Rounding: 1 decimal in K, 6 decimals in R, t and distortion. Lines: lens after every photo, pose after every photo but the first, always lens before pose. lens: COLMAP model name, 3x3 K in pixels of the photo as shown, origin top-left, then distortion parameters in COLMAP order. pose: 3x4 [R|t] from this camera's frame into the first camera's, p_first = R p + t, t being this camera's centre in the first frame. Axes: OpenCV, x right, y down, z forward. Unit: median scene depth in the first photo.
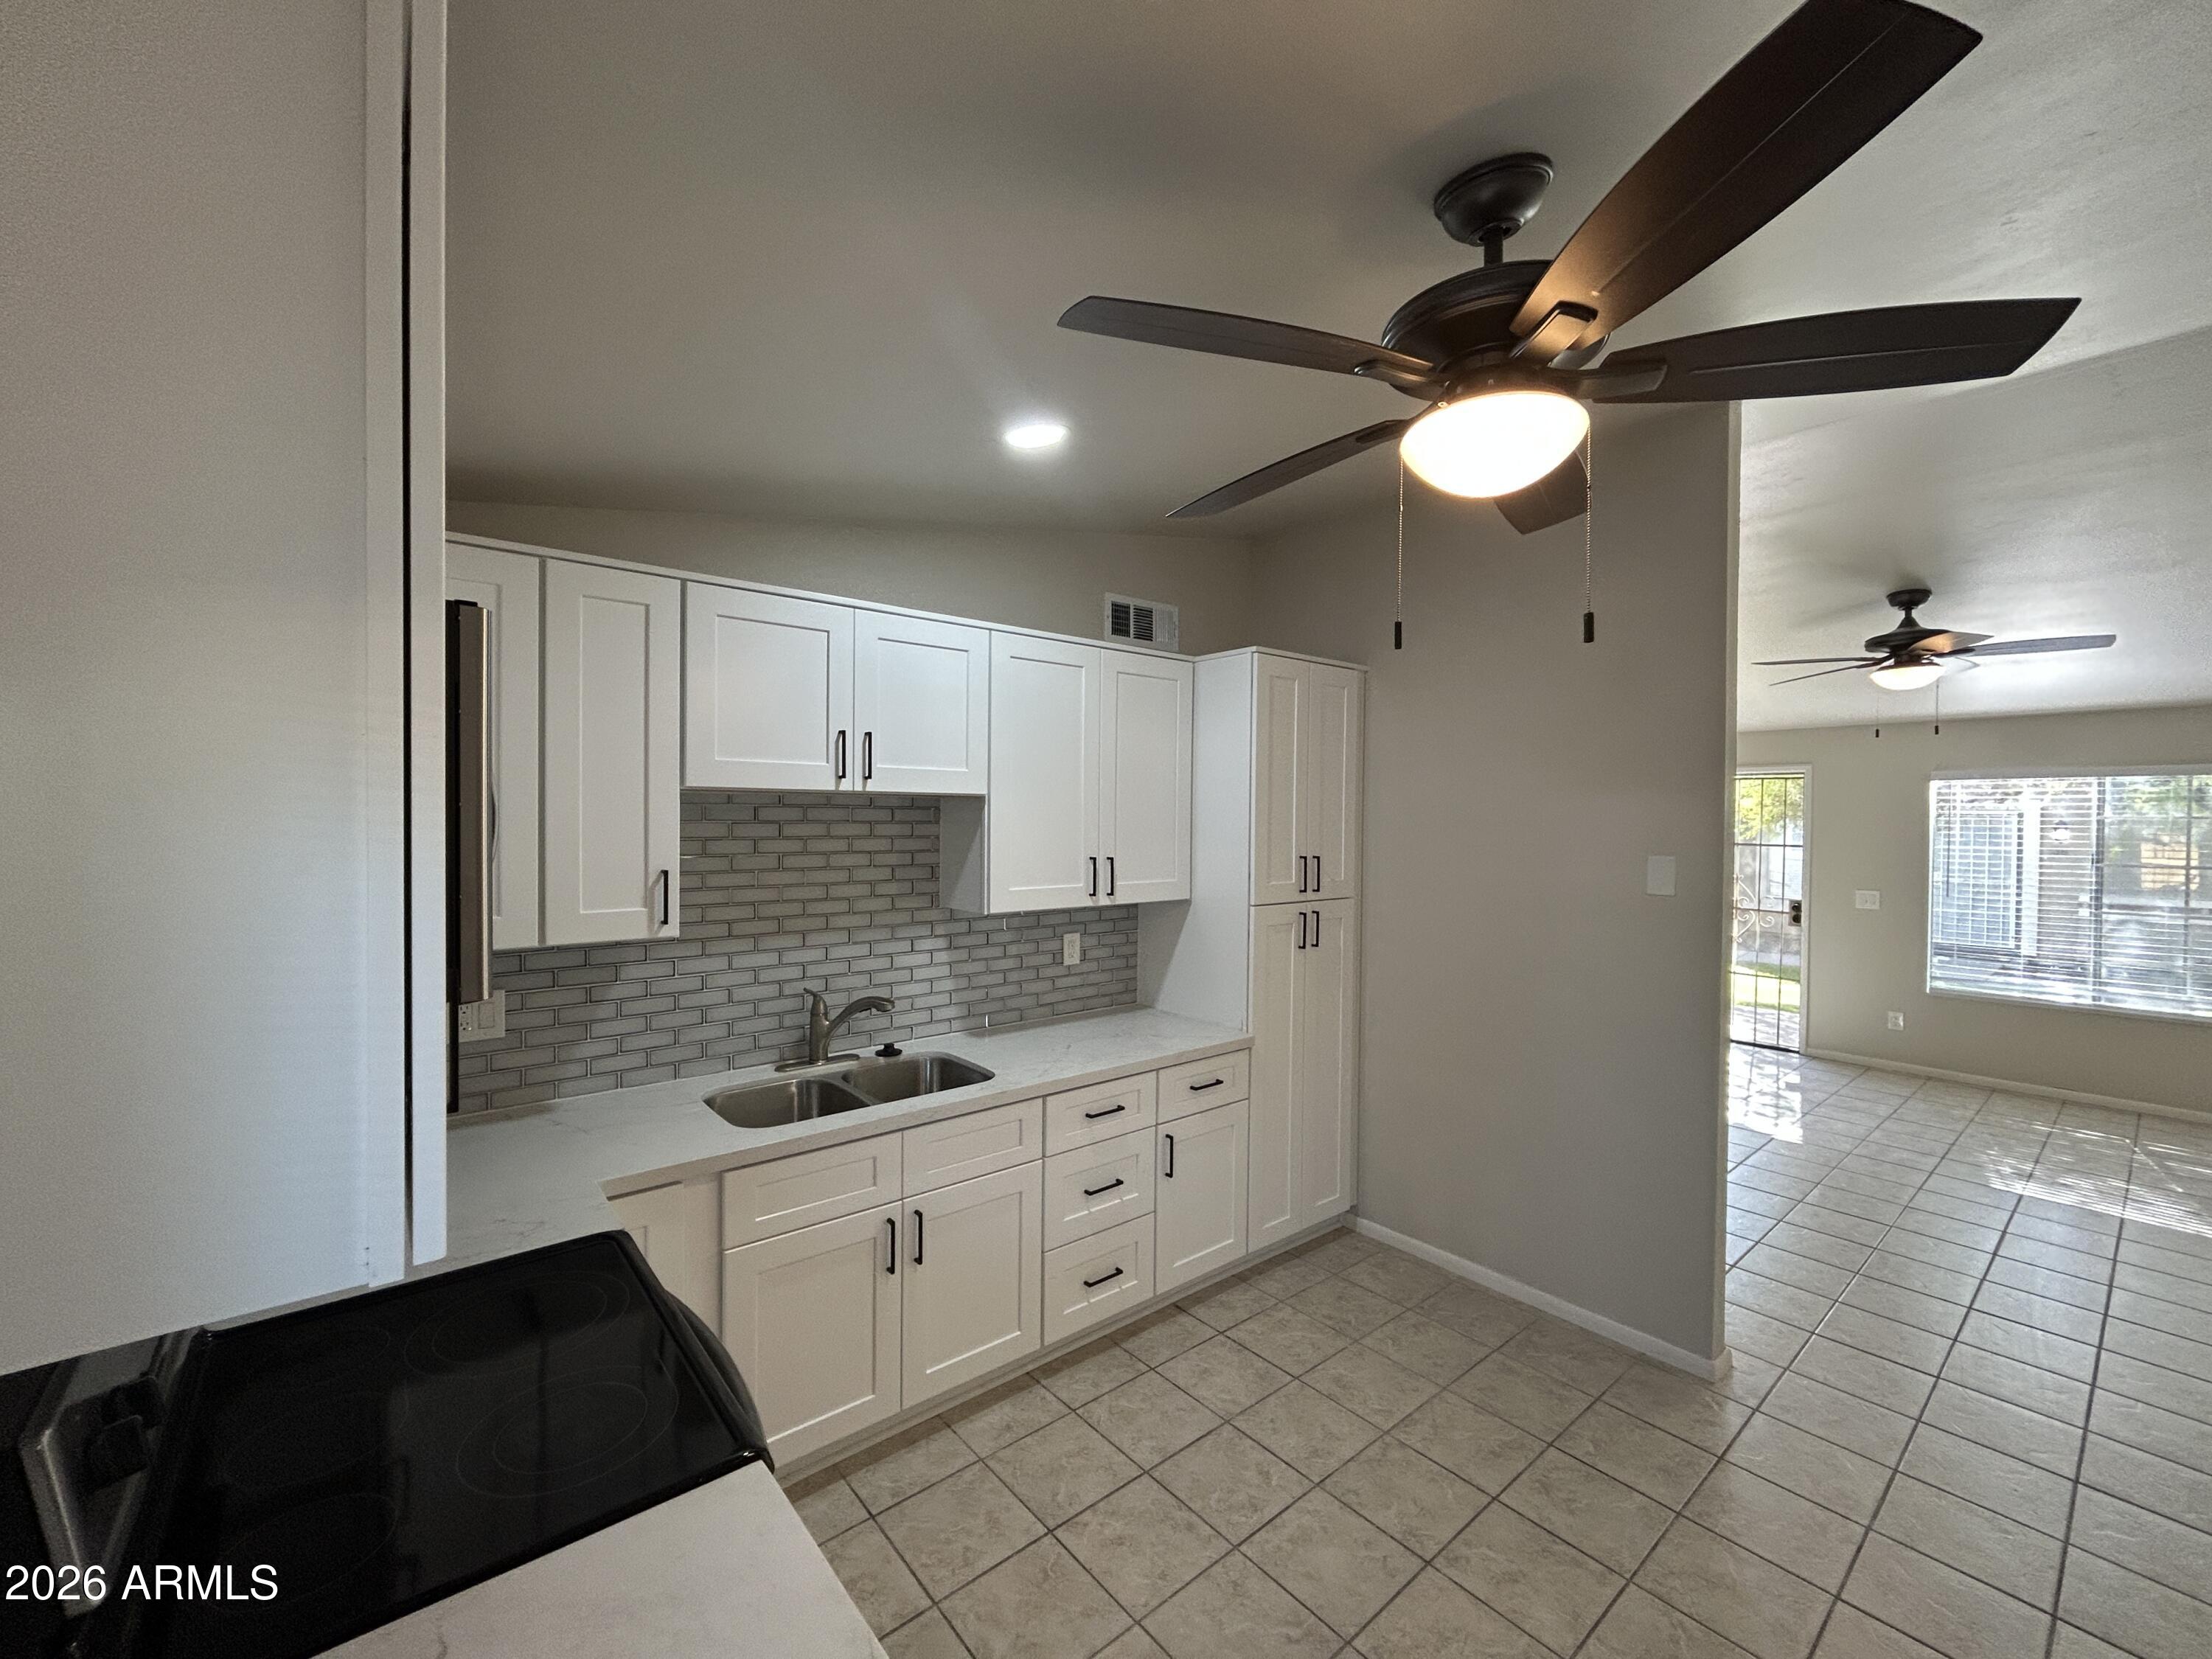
lens RADIAL K [[896.0, 0, 1101.2], [0, 896.0, 828.5], [0, 0, 1]] dist [-0.004522, -0.000401]
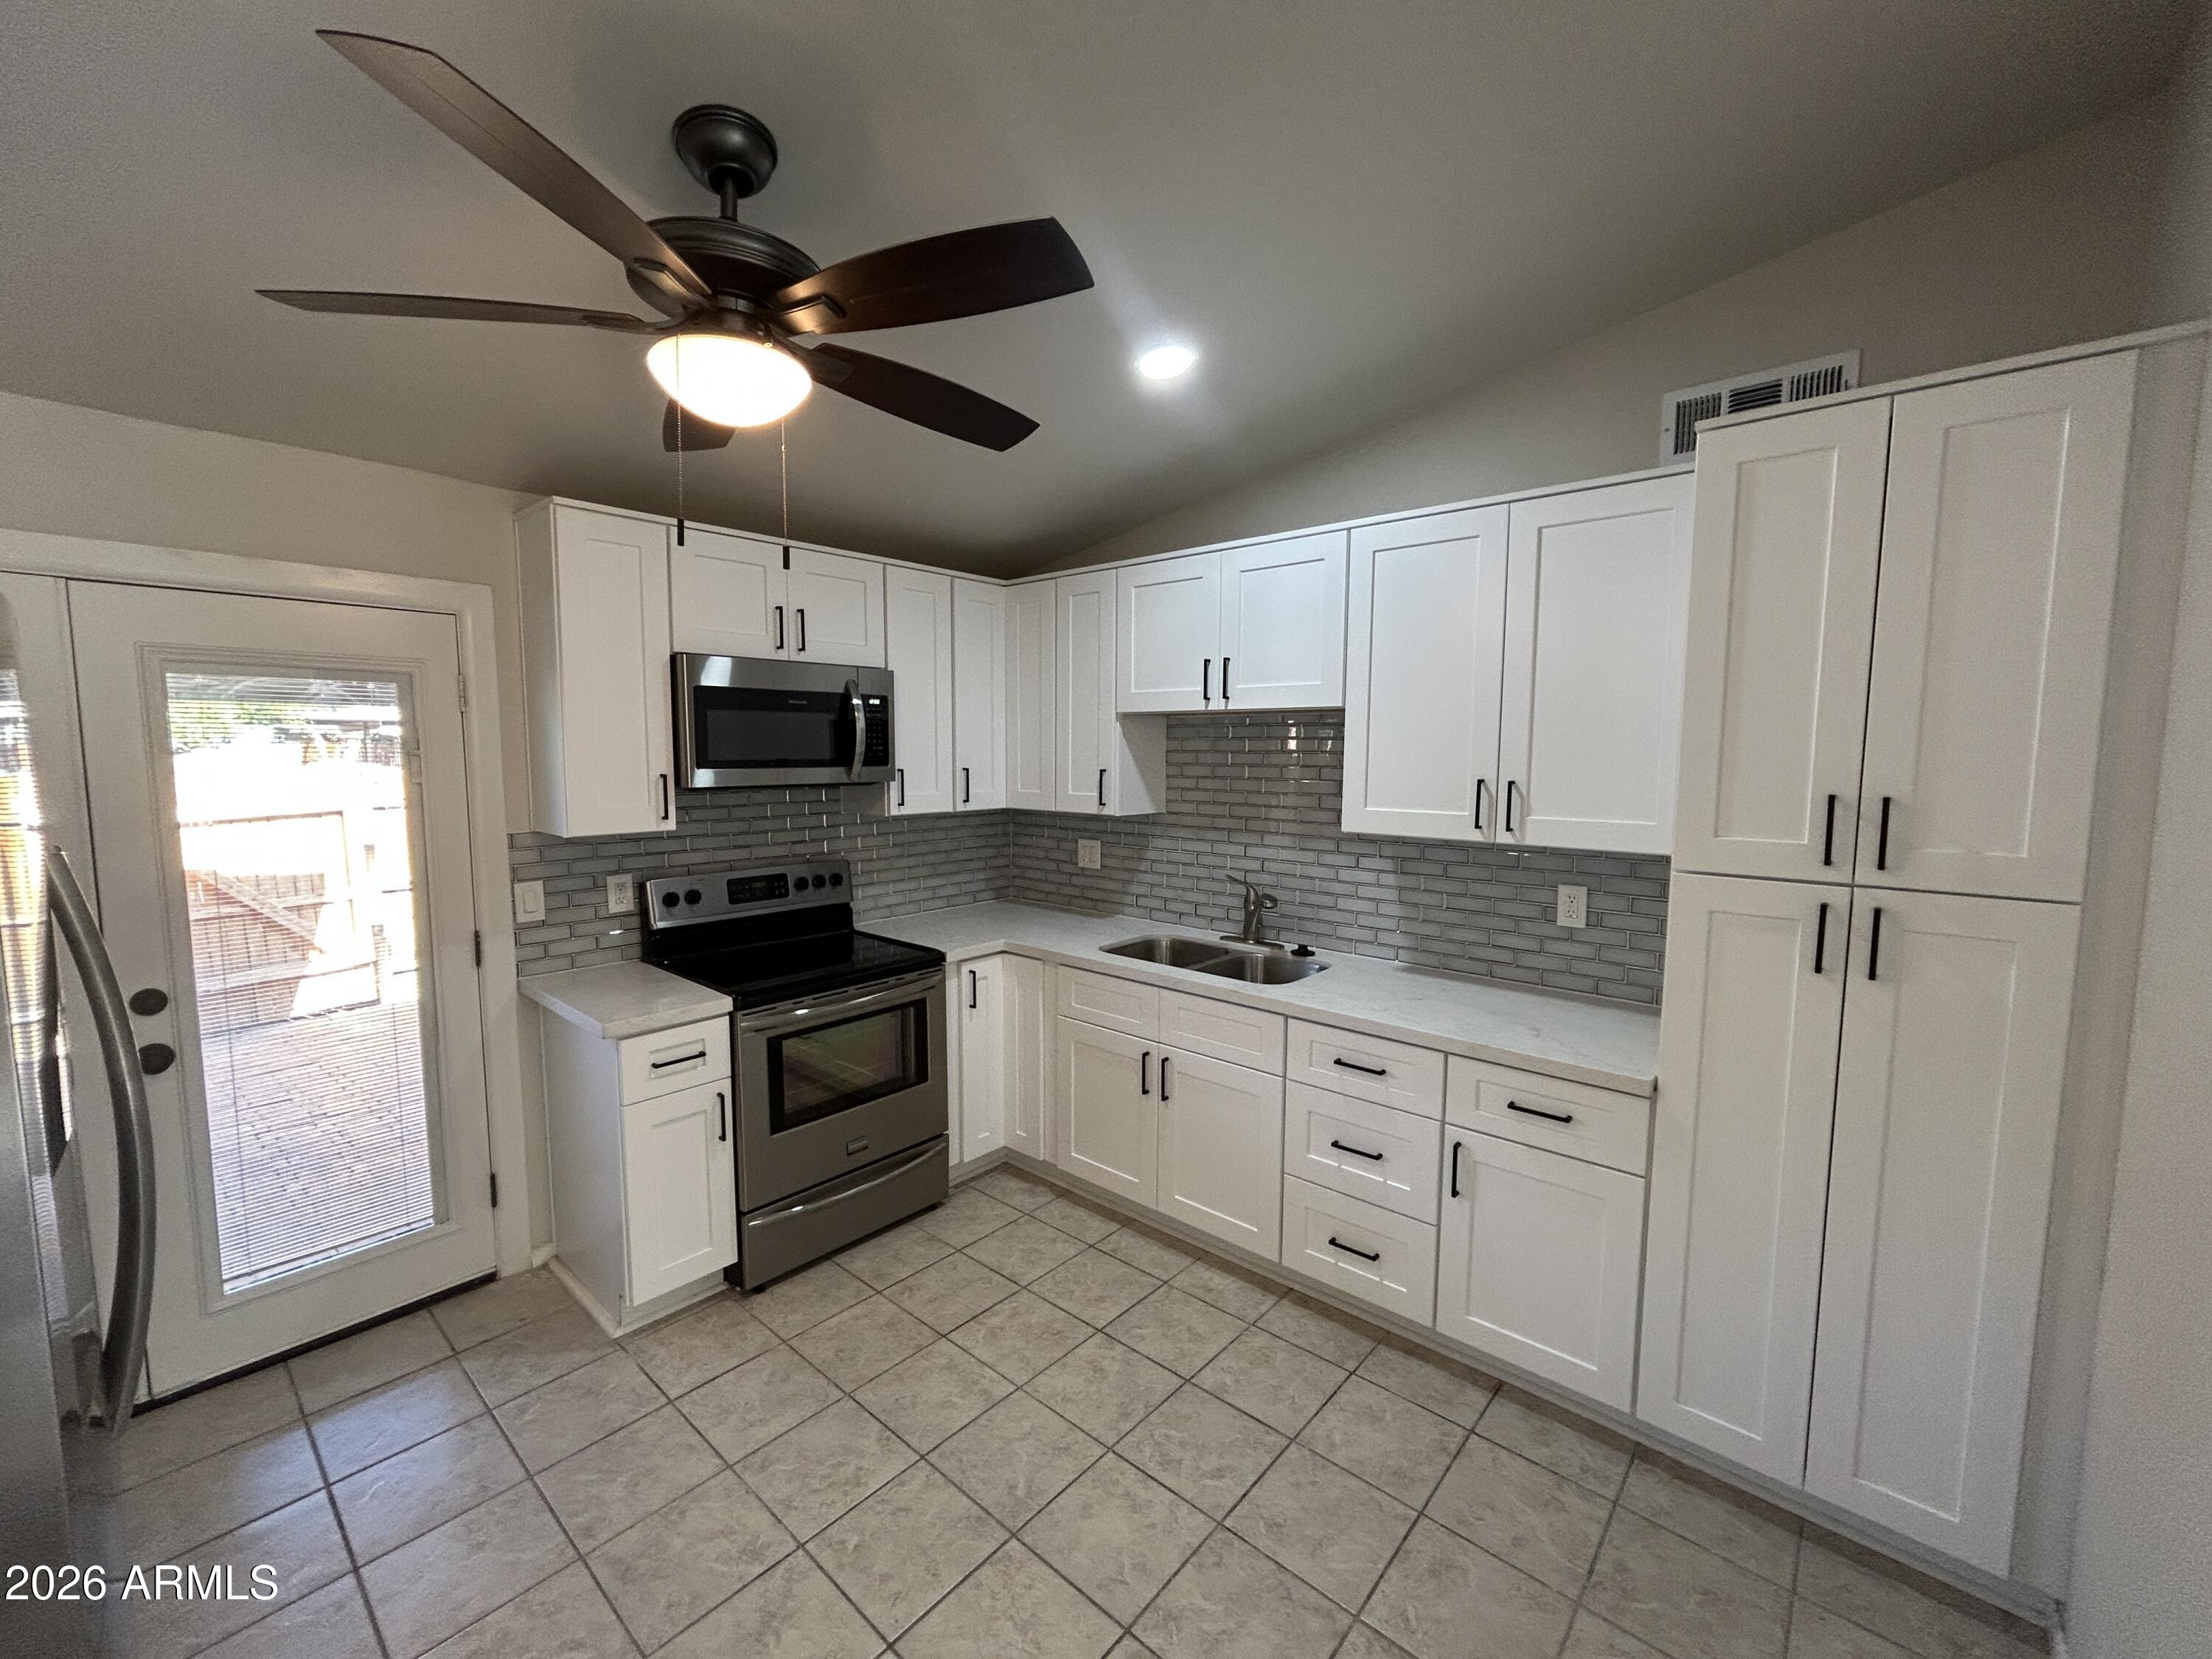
lens RADIAL K [[896.0, 0, 1101.2], [0, 896.0, 828.5], [0, 0, 1]] dist [-0.004522, -0.000401]
pose [[0.160306, 0.082245, -0.983635, 0.747256], [-0.017396, 0.996603, 0.080494, 0.018083], [0.986914, 0.004207, 0.161192, 0.569155]]
